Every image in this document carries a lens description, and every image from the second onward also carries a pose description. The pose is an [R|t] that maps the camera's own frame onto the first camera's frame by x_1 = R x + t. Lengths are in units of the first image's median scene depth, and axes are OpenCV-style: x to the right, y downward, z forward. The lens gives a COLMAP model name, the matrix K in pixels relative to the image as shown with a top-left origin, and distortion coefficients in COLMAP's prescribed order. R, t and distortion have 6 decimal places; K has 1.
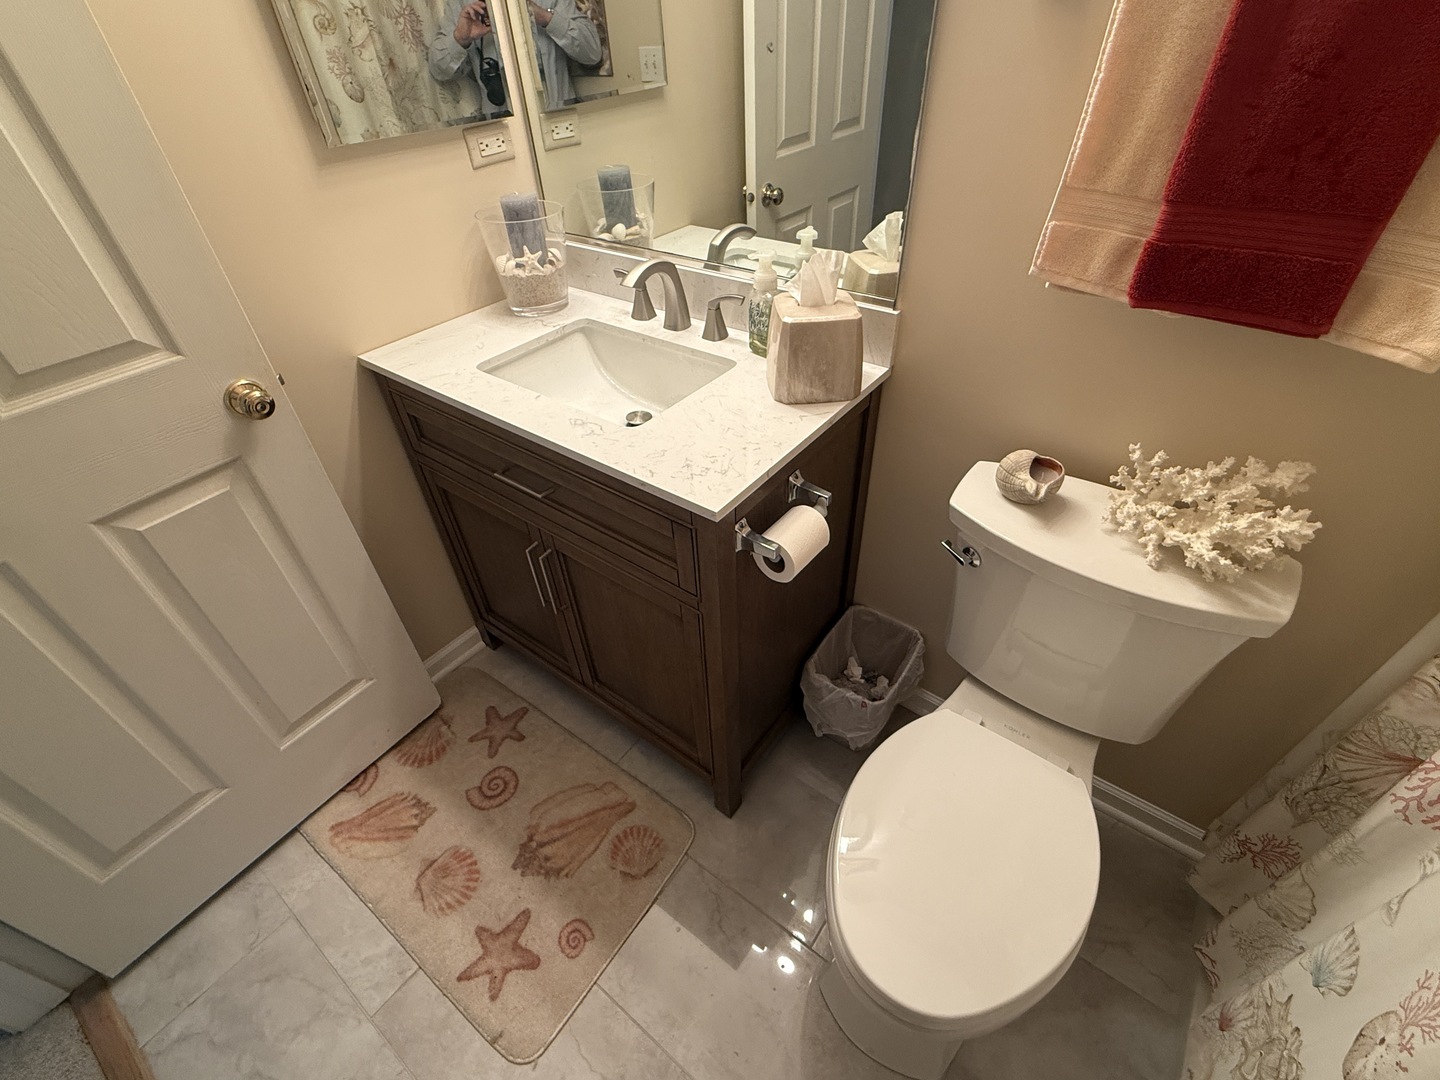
lens RADIAL K [[648.4, 0, 721.9], [0, 648.4, 541.8], [0, 0, 1]] dist [0.003970, 0.000216]
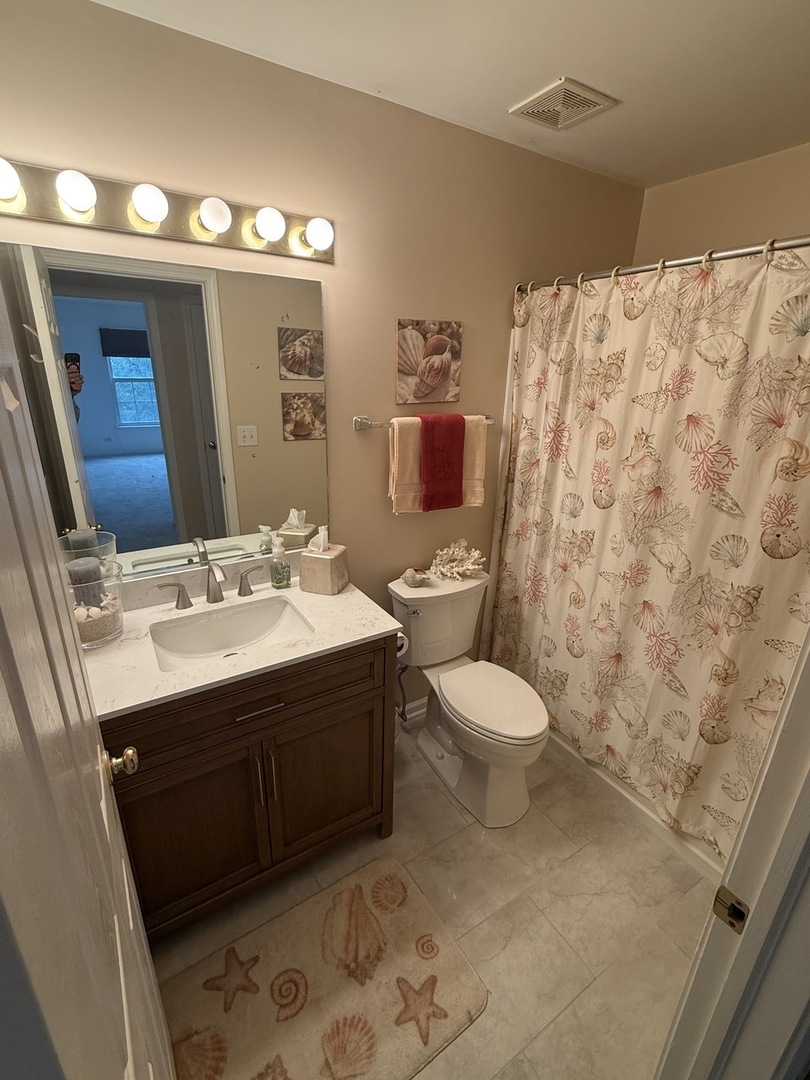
lens RADIAL K [[486.3, 0, 402.5], [0, 486.3, 540.4], [0, 0, 1]] dist [0.003970, 0.000216]
pose [[0.357763, -0.270720, 0.893709, -0.941673], [0.573202, 0.819201, 0.018691, -0.210307], [-0.737188, 0.505589, 0.448257, 0.044407]]
